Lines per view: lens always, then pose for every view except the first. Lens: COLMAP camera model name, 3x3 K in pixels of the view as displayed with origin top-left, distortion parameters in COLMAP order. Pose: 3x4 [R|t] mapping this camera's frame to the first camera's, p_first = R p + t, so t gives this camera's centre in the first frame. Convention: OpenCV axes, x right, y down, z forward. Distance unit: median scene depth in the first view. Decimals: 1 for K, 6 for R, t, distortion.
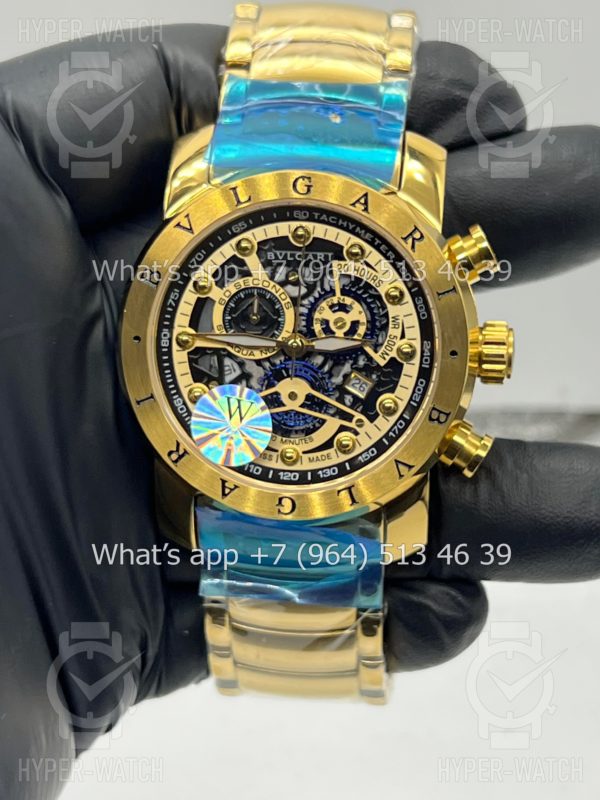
lens RADIAL K [[1859.2, 0, 267.0], [0, 1859.2, 388.2], [0, 0, 1]] dist [0.242608, 0.000000]
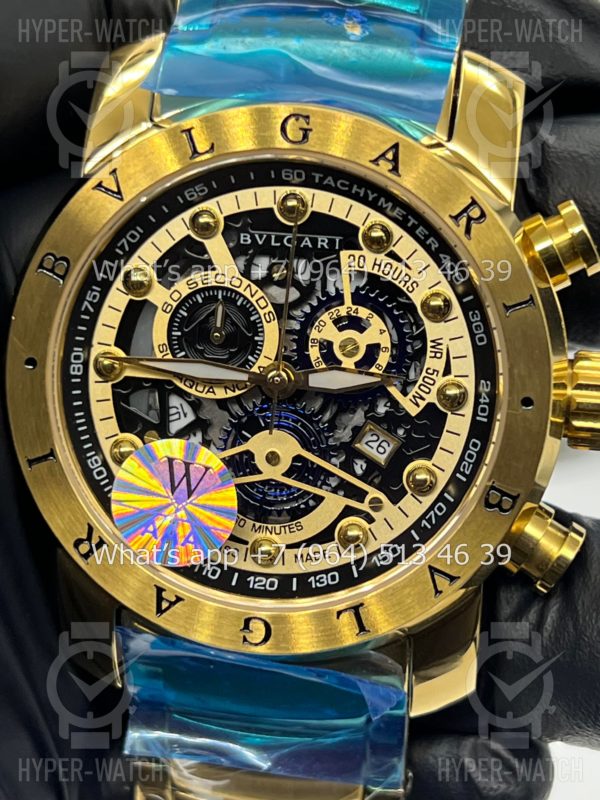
lens RADIAL K [[1859.2, 0, 280.0], [0, 1859.2, 390.3], [0, 0, 1]] dist [0.242608, 0.000000]
pose [[0.999439, 0.030056, -0.014766, 0.025215], [-0.029926, 0.999512, 0.008905, -0.025118], [0.015027, -0.008458, 0.999851, 0.359691]]
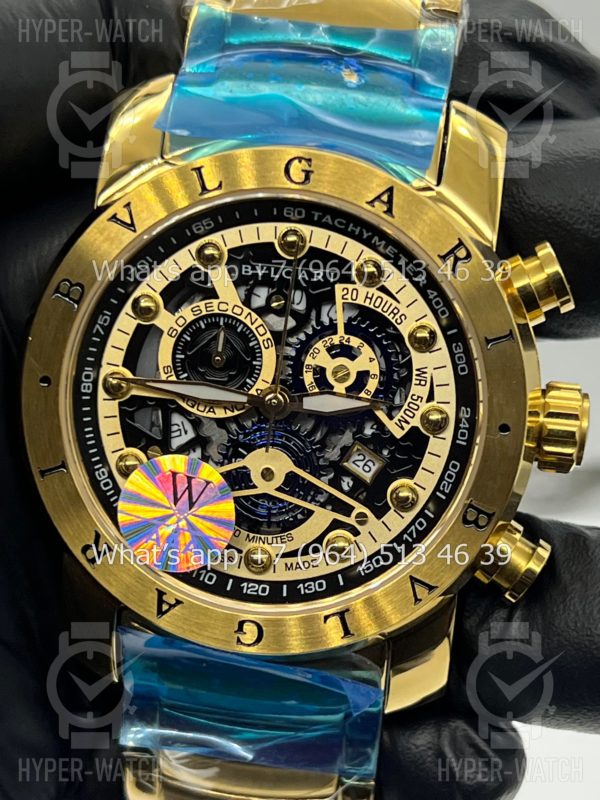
lens RADIAL K [[1859.2, 0, 281.8], [0, 1859.2, 441.6], [0, 0, 1]] dist [0.242608, 0.000000]
pose [[0.998089, 0.053750, 0.030480, -0.002603], [-0.054693, 0.998021, 0.031017, -0.029891], [-0.028753, -0.032624, 0.999054, 0.307373]]
